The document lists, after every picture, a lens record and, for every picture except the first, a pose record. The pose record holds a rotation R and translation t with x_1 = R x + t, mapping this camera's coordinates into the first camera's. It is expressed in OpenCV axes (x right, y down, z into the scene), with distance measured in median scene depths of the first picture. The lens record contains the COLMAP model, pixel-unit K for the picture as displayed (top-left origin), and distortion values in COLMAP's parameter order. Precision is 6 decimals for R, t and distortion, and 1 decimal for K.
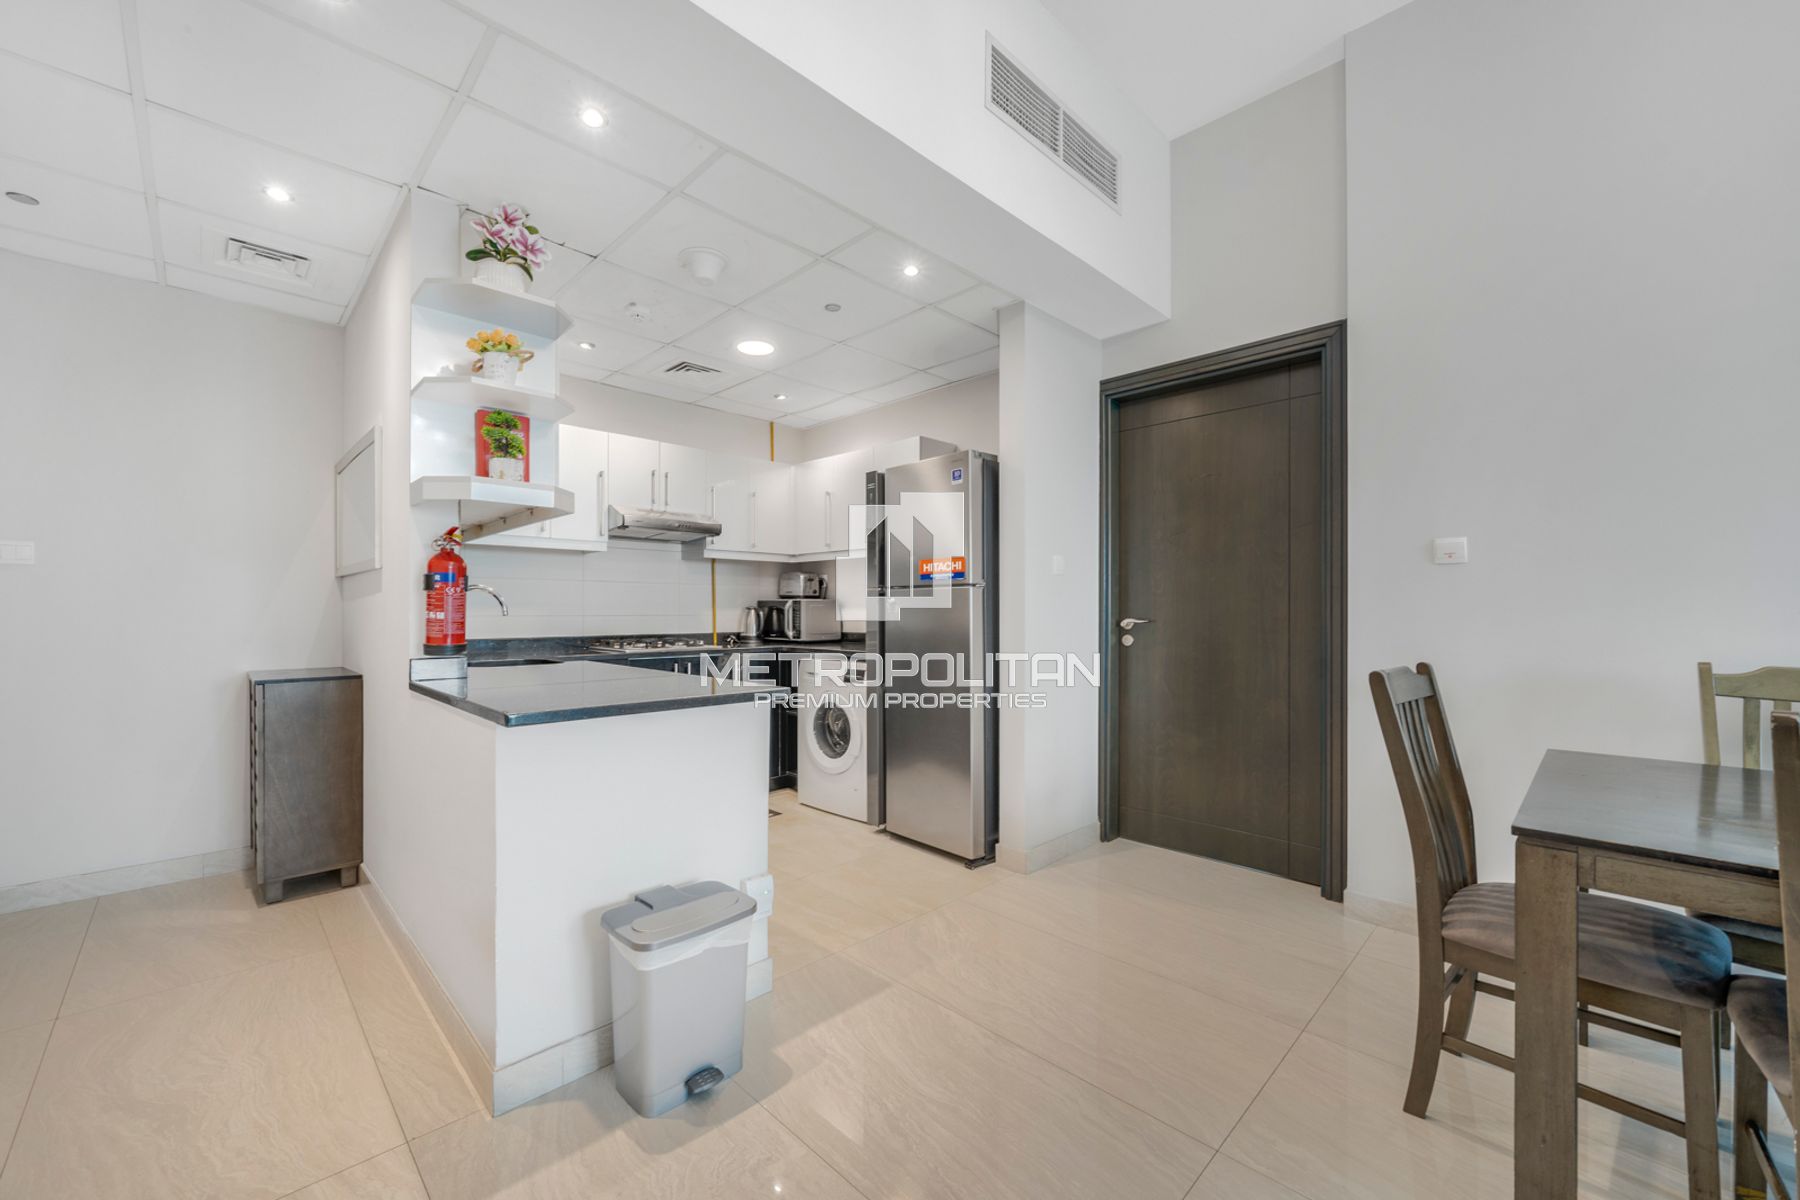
lens RADIAL K [[706.1, 0, 886.1], [0, 706.1, 610.4], [0, 0, 1]] dist [-0.000214, 0.000161]
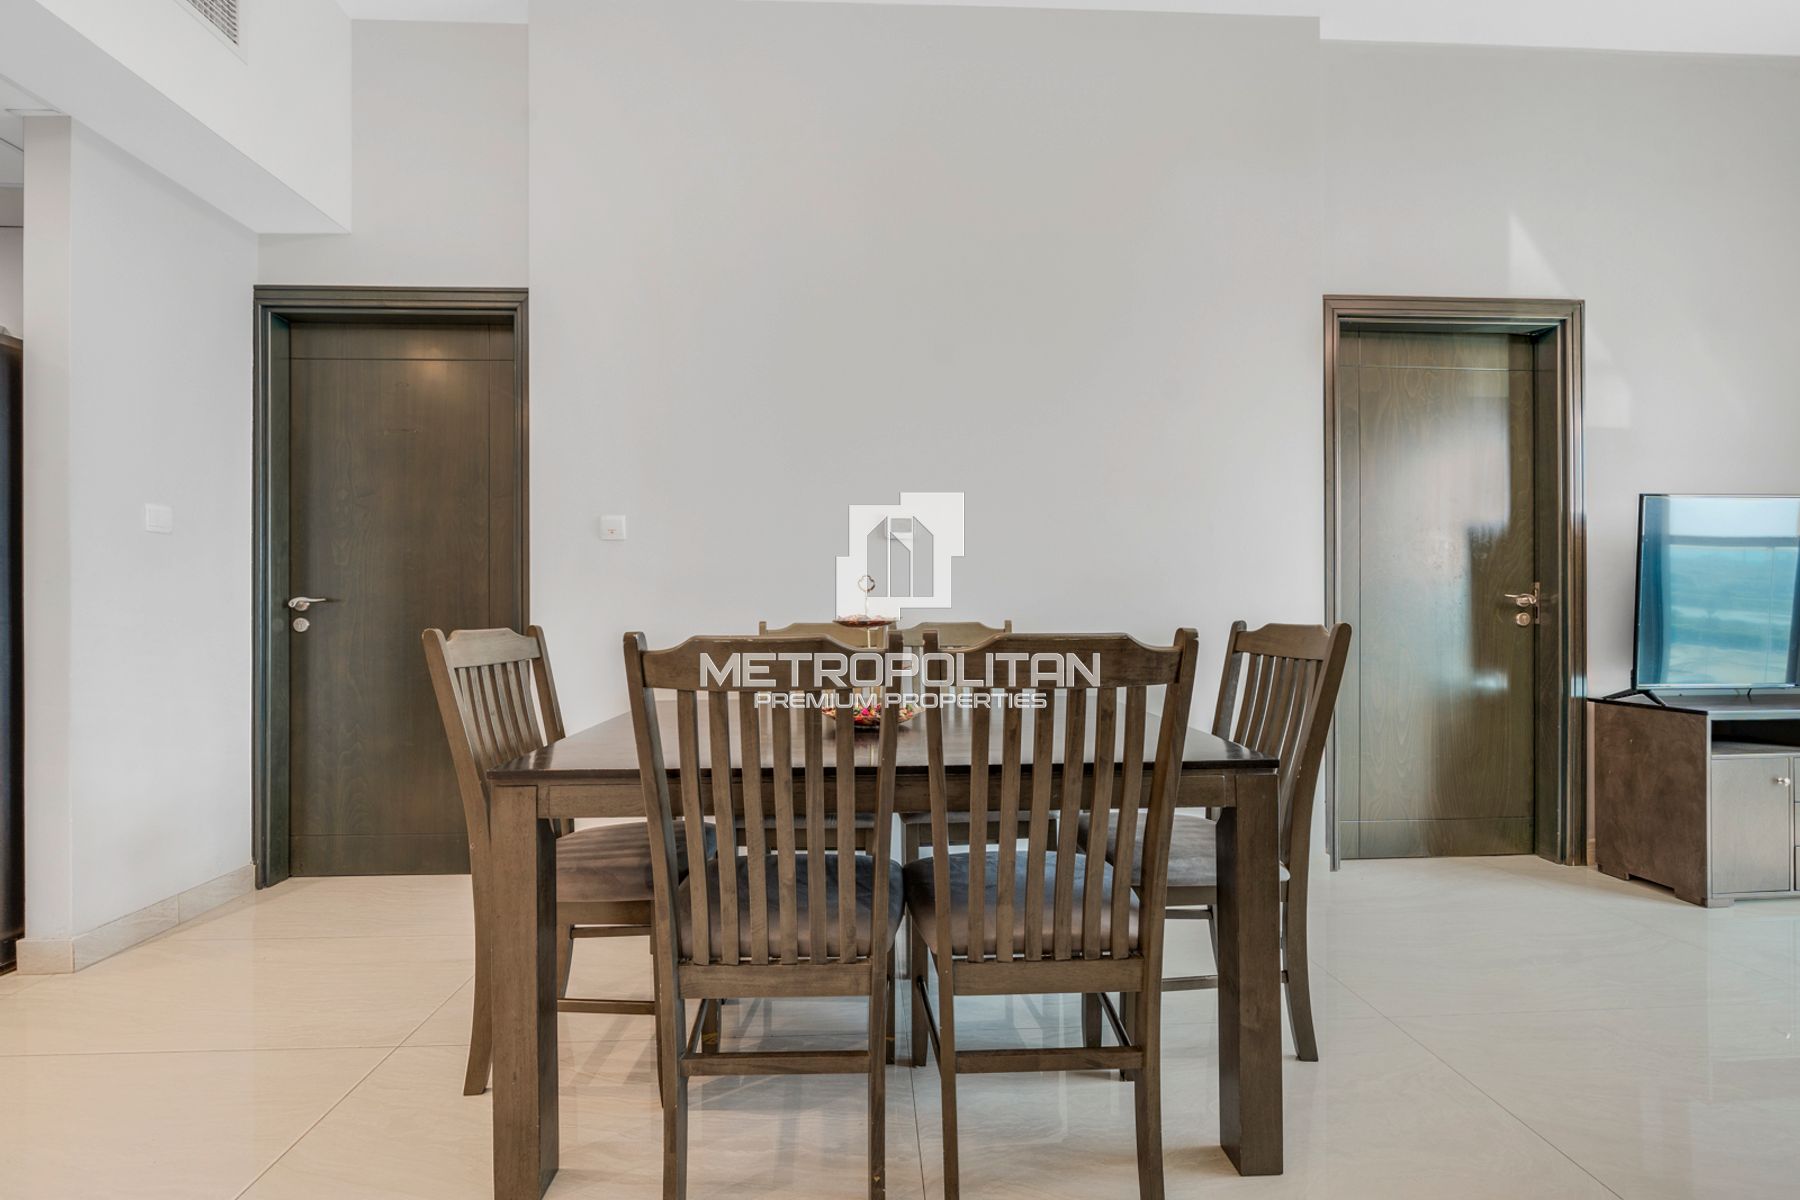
lens RADIAL K [[728.2, 0, 893.4], [0, 728.2, 610.8], [0, 0, 1]] dist [-0.002981, -0.000249]
pose [[0.667914, -0.002633, 0.744233, 0.290166], [0.004572, 0.999989, -0.000565, 0.048543], [-0.744224, 0.003780, 0.667919, -0.055812]]
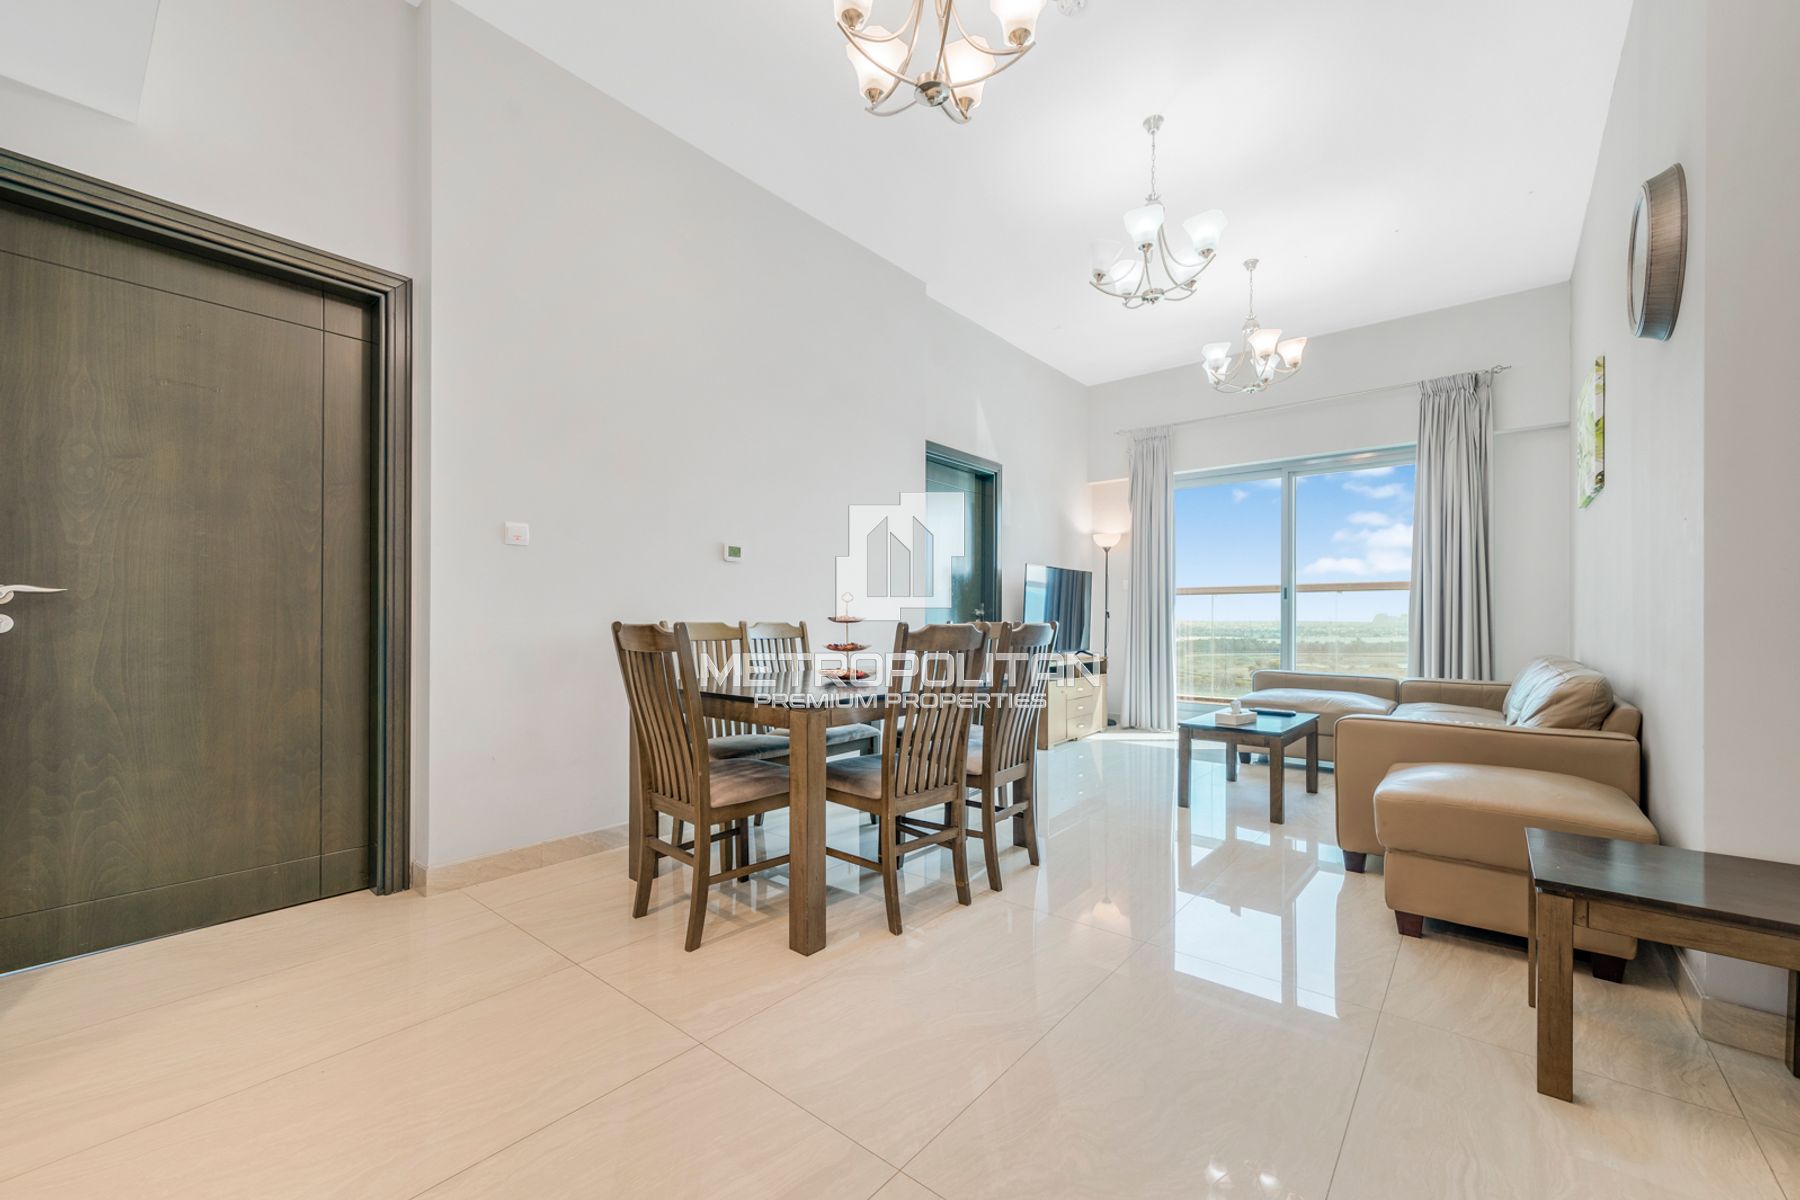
lens RADIAL K [[737.6, 0, 880.9], [0, 737.6, 620.7], [0, 0, 1]] dist [-0.000626, -0.000109]
pose [[-0.100778, -0.001748, 0.994907, -0.510690], [-0.003645, 0.999992, 0.001388, 0.059346], [-0.994902, -0.003487, -0.100783, 0.581167]]
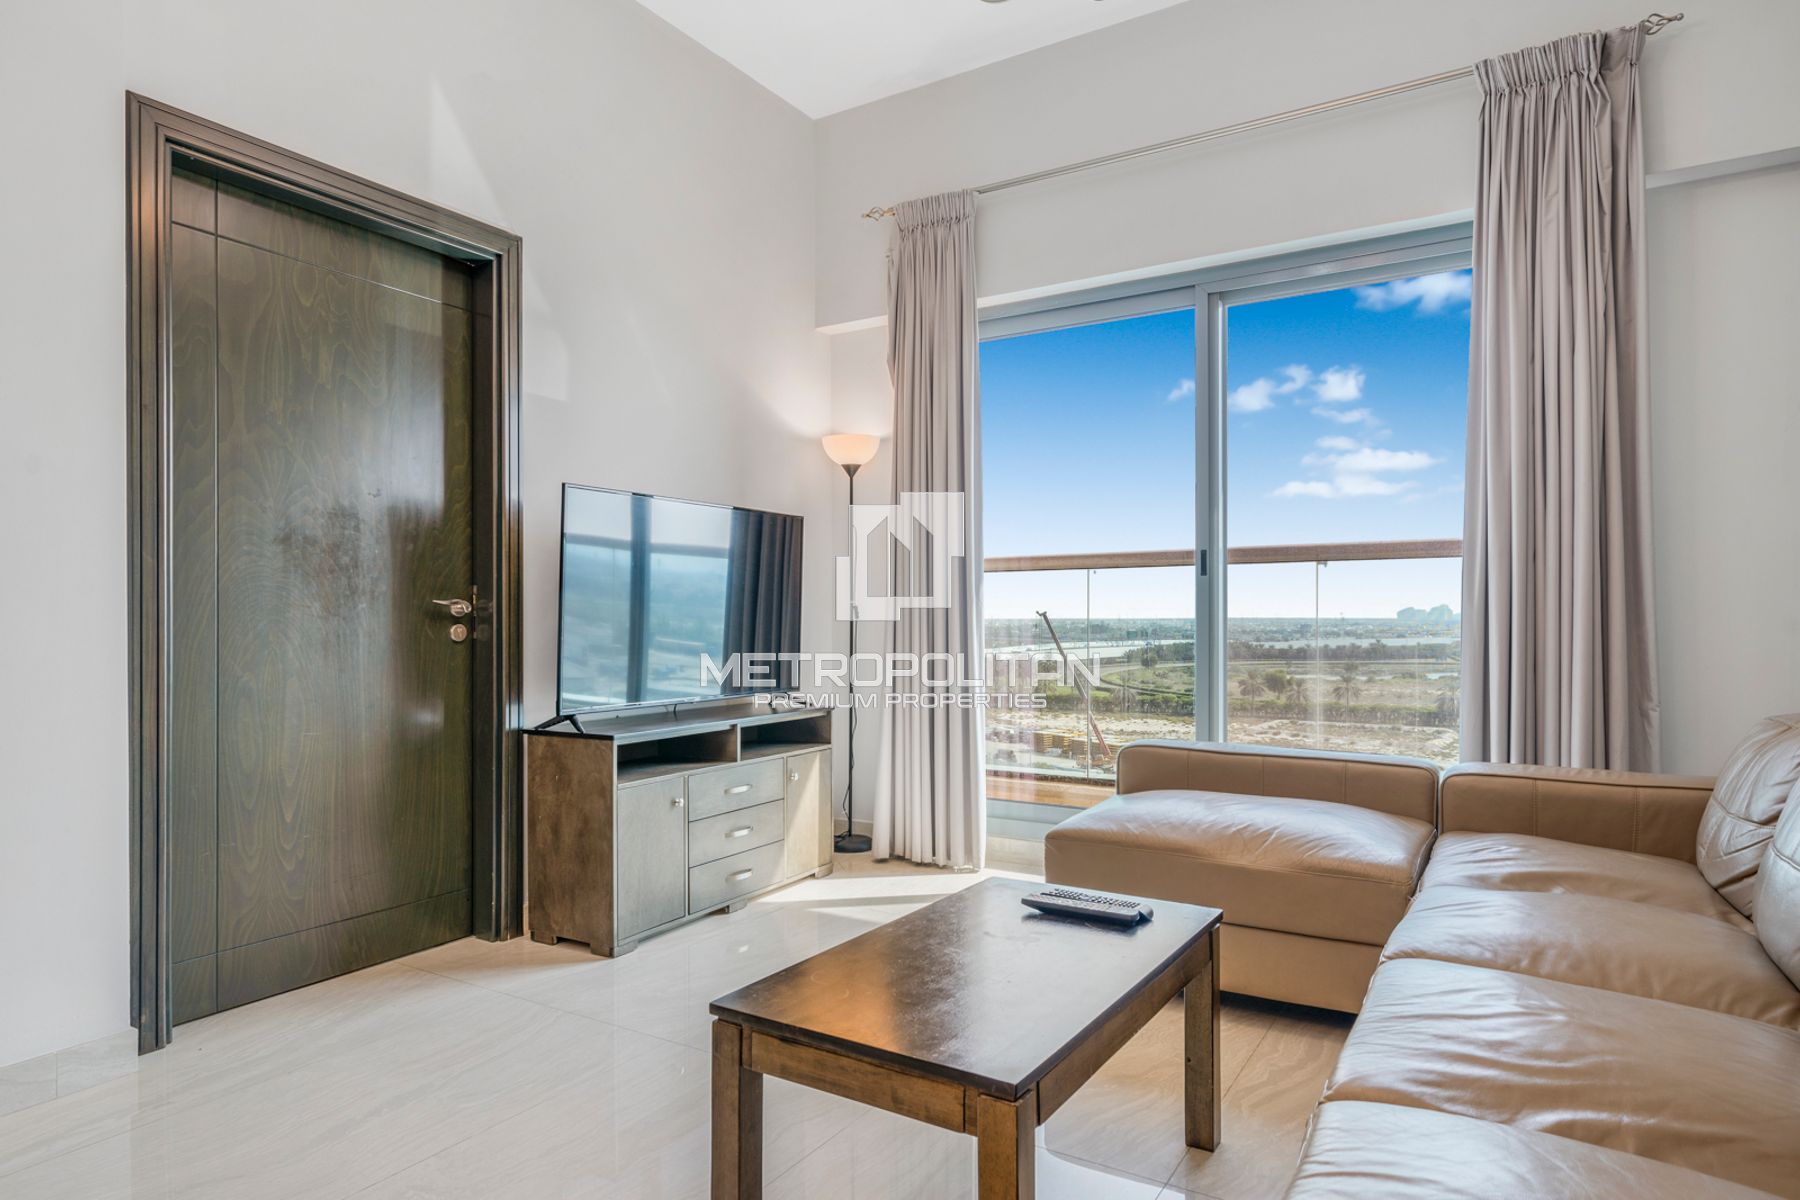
lens RADIAL K [[1025.7, 0, 892.6], [0, 1025.7, 625.4], [0, 0, 1]] dist [-0.002814, -0.001029]
pose [[-0.230276, -0.006443, 0.973104, 0.509218], [0.001589, 0.999974, 0.006997, 0.049019], [-0.973124, 0.003158, -0.230260, -0.285831]]
